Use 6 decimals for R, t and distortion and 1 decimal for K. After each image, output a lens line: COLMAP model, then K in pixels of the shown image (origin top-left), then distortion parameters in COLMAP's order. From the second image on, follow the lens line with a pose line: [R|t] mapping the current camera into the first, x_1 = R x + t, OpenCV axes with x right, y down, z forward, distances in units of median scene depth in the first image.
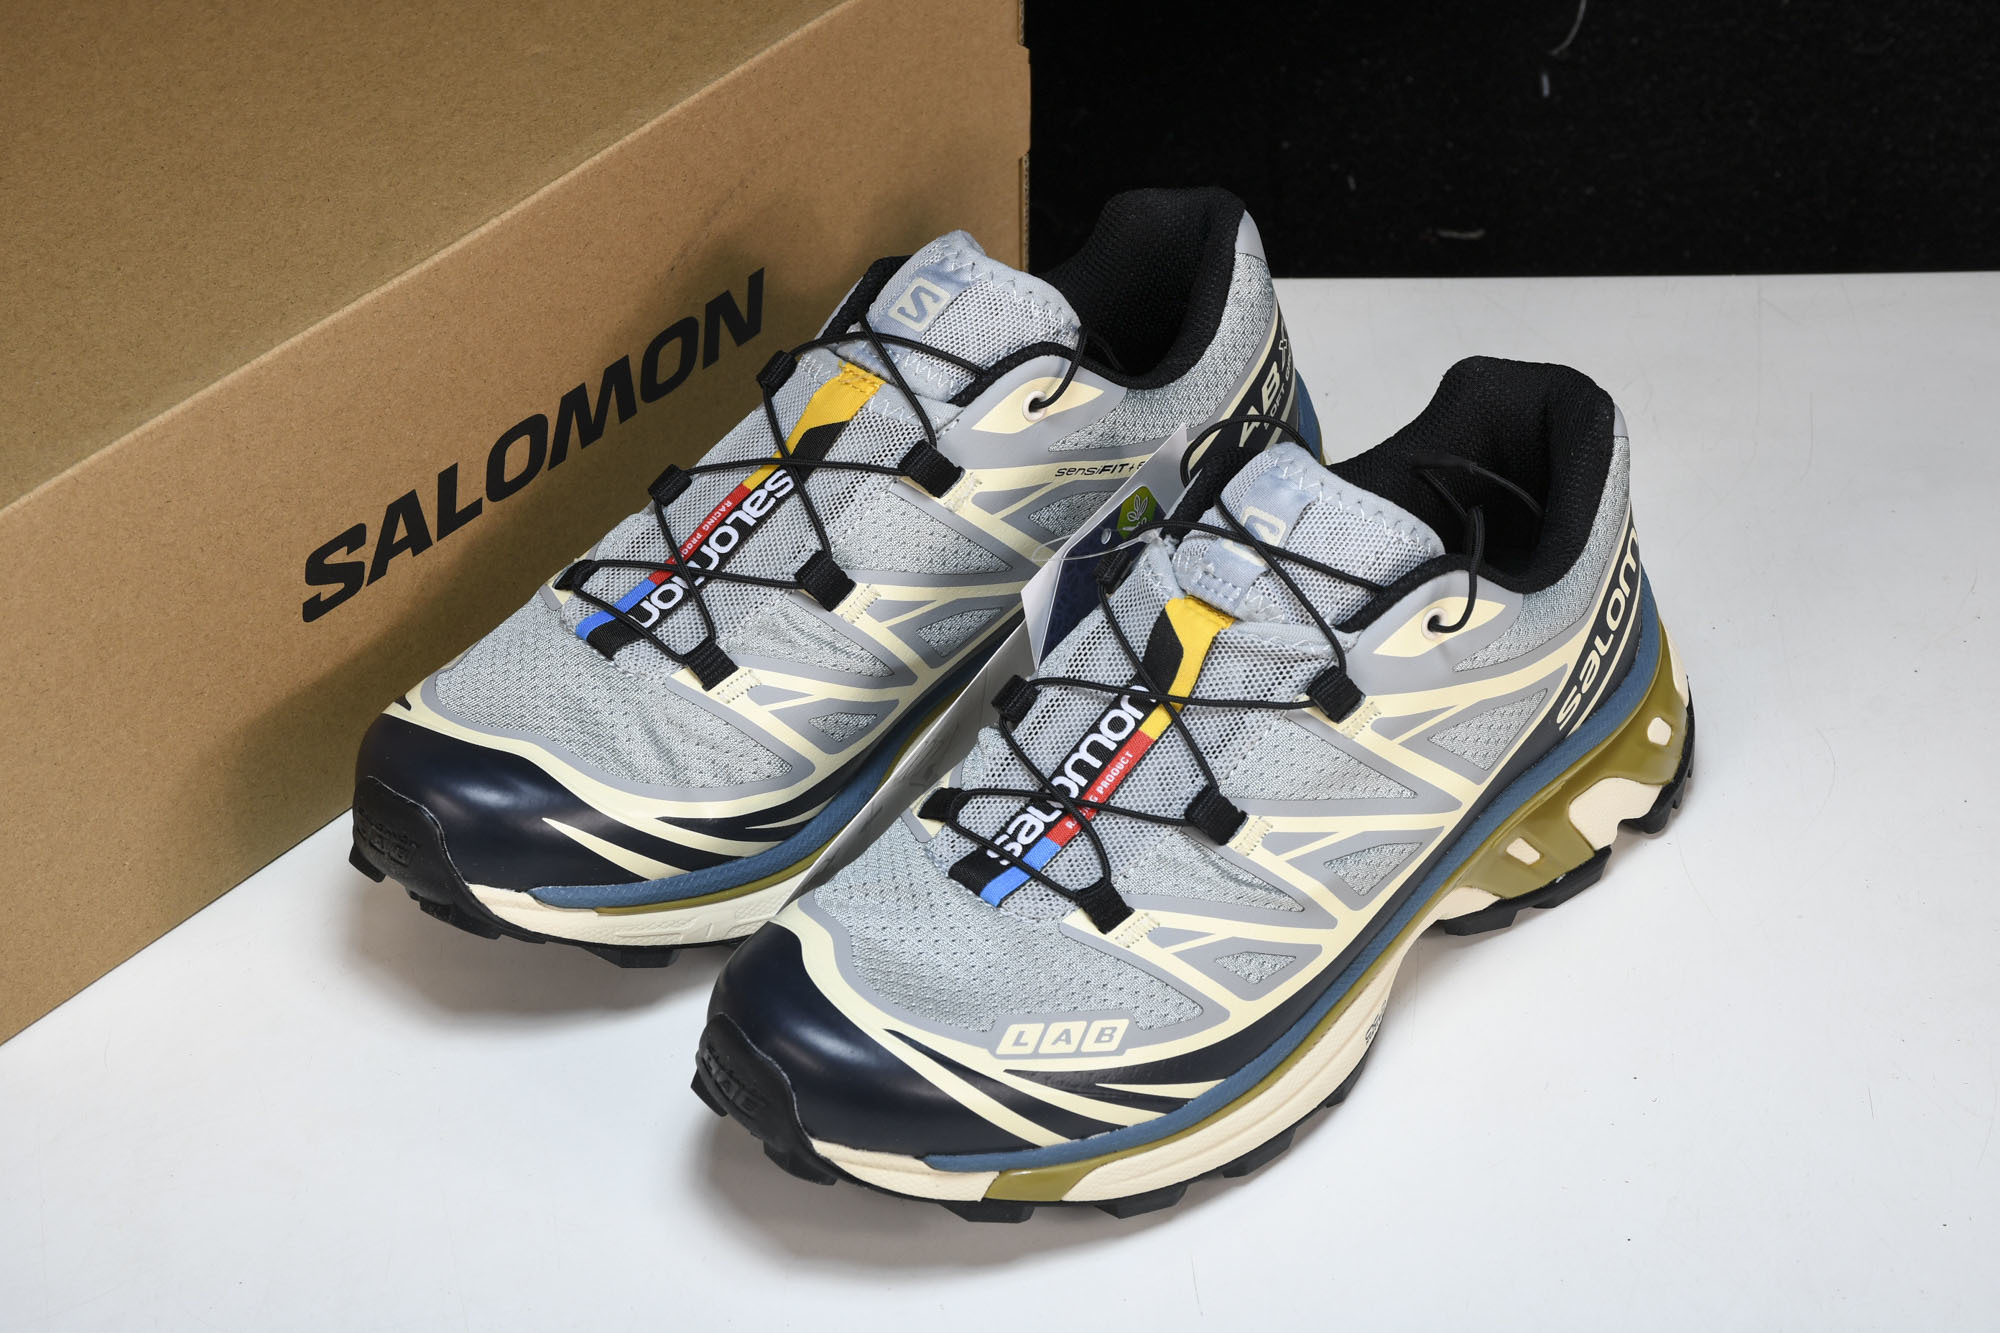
lens RADIAL K [[5316.3, 0, 1002.5], [0, 5316.3, 667.1], [0, 0, 1]] dist [0.218723, 0.000000]
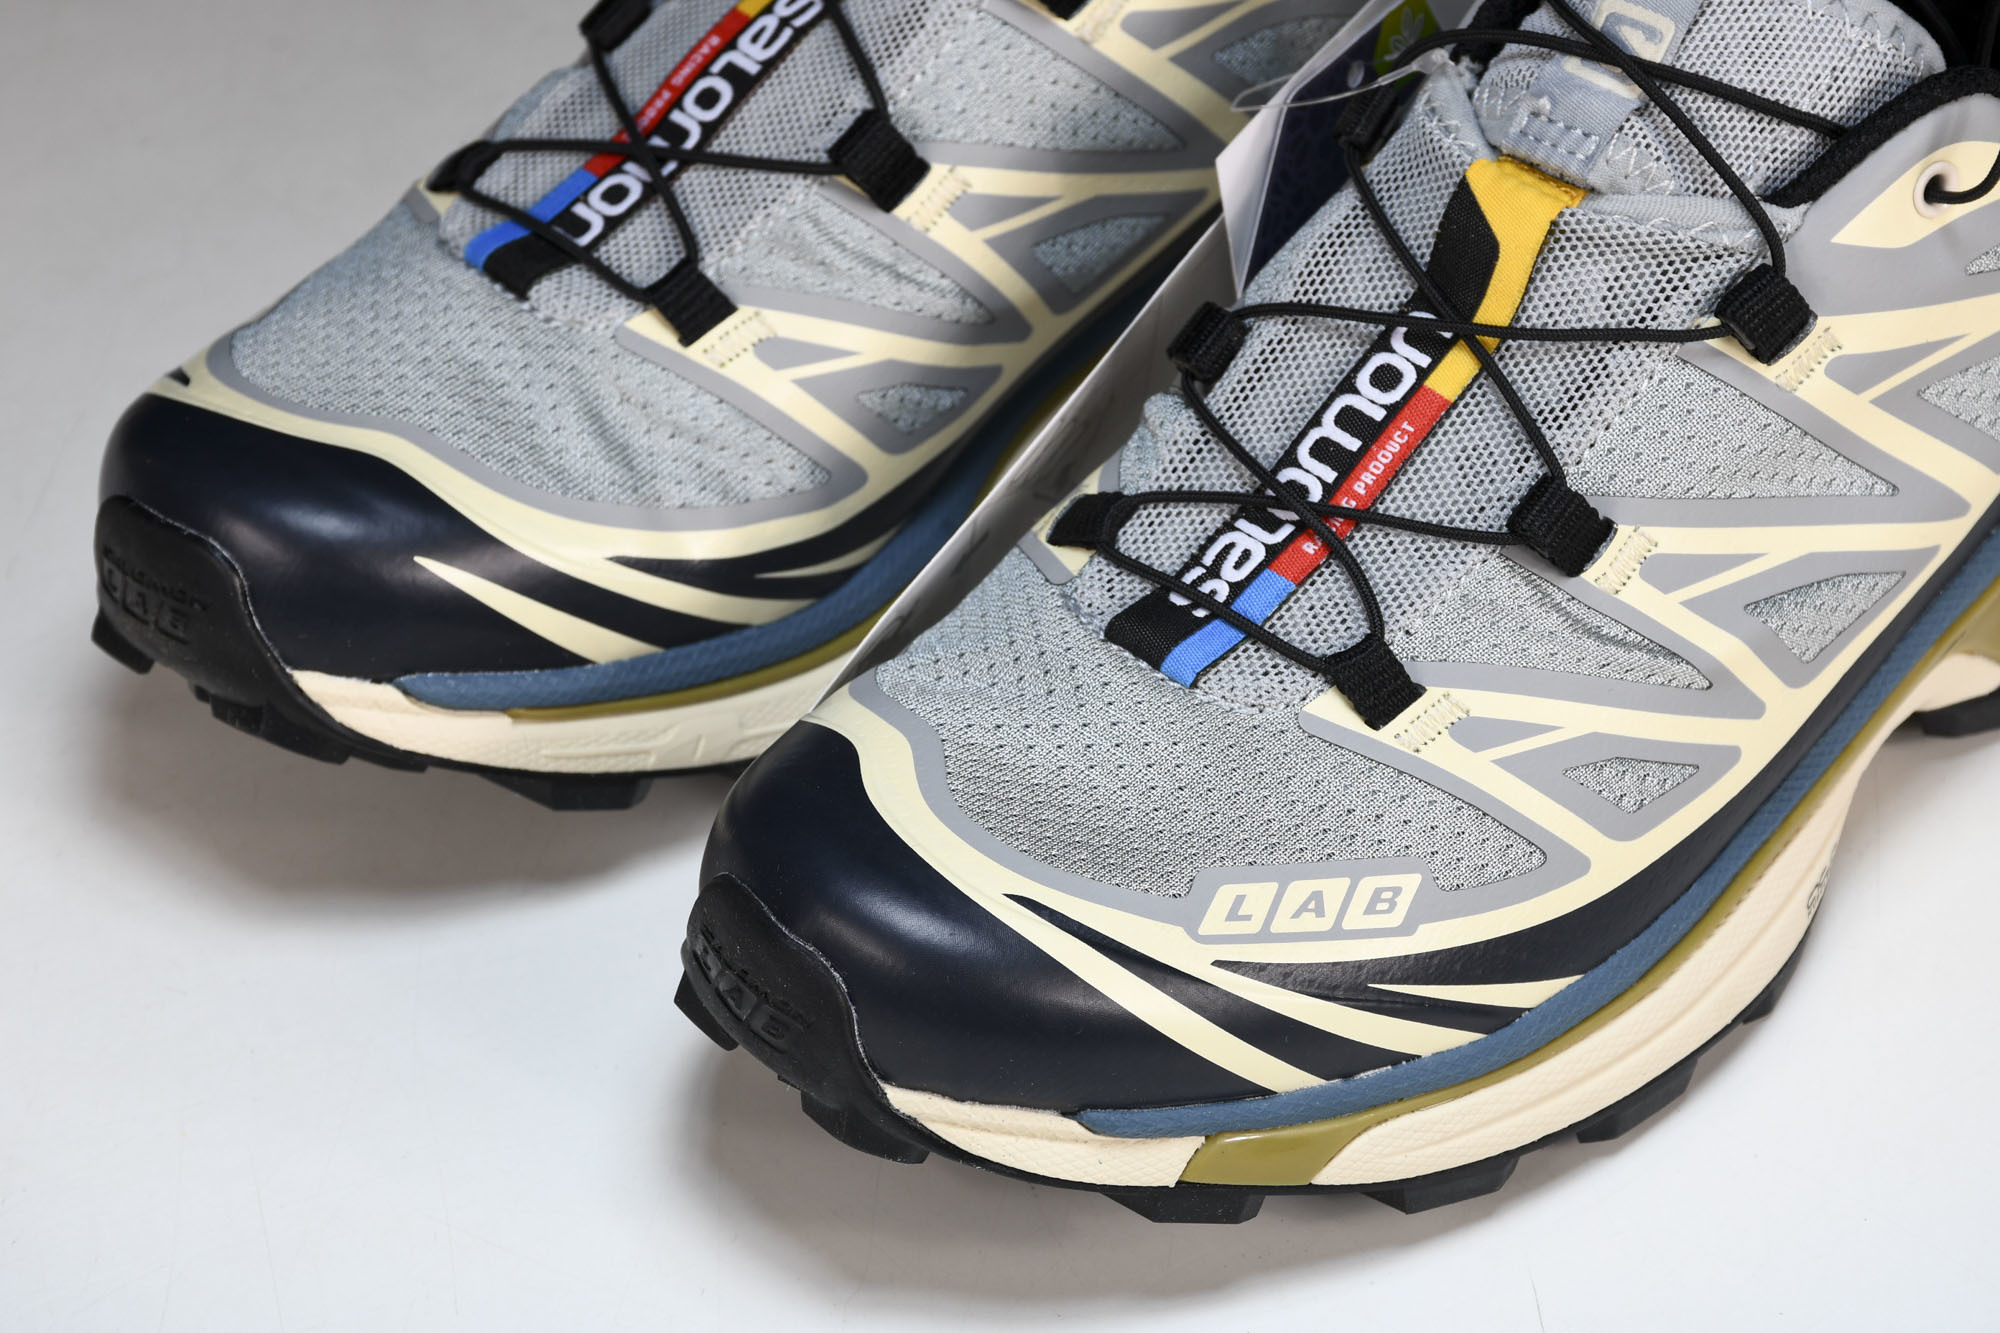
lens RADIAL K [[6149.0, 0, 951.0], [0, 6149.0, 743.7], [0, 0, 1]] dist [0.522839, 0.000000]
pose [[0.999837, -0.016676, -0.006956, -0.022462], [0.016851, 0.999523, 0.025863, 0.032818], [0.006521, -0.025976, 0.999641, 0.316035]]
